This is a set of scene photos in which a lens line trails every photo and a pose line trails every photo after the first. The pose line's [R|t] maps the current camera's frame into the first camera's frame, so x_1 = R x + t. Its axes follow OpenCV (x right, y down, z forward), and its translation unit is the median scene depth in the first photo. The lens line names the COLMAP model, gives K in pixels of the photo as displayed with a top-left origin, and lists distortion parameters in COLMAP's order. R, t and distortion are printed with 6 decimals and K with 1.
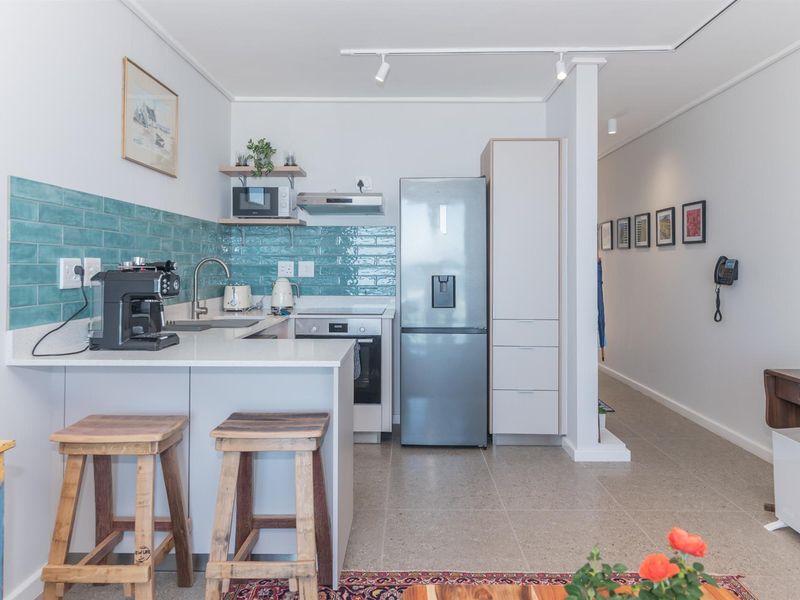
lens RADIAL K [[570.6, 0, 409.4], [0, 570.6, 263.0], [0, 0, 1]] dist [0.002697, 0.001838]
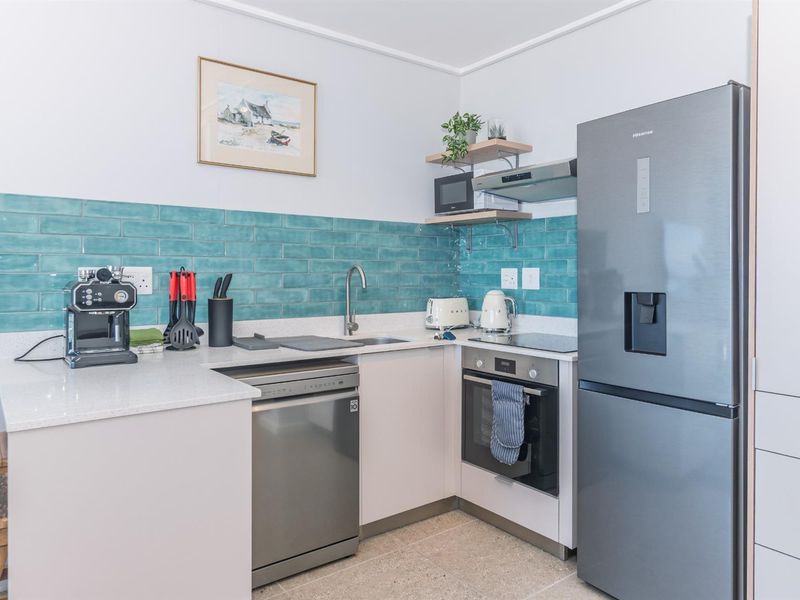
lens RADIAL K [[570.6, 0, 392.1], [0, 570.6, 275.9], [0, 0, 1]] dist [0.002697, 0.001838]
pose [[0.609028, 0.002237, -0.793145, 0.352933], [0.004576, 0.999969, 0.006333, 0.001907], [0.793135, -0.007486, 0.609000, 0.511590]]
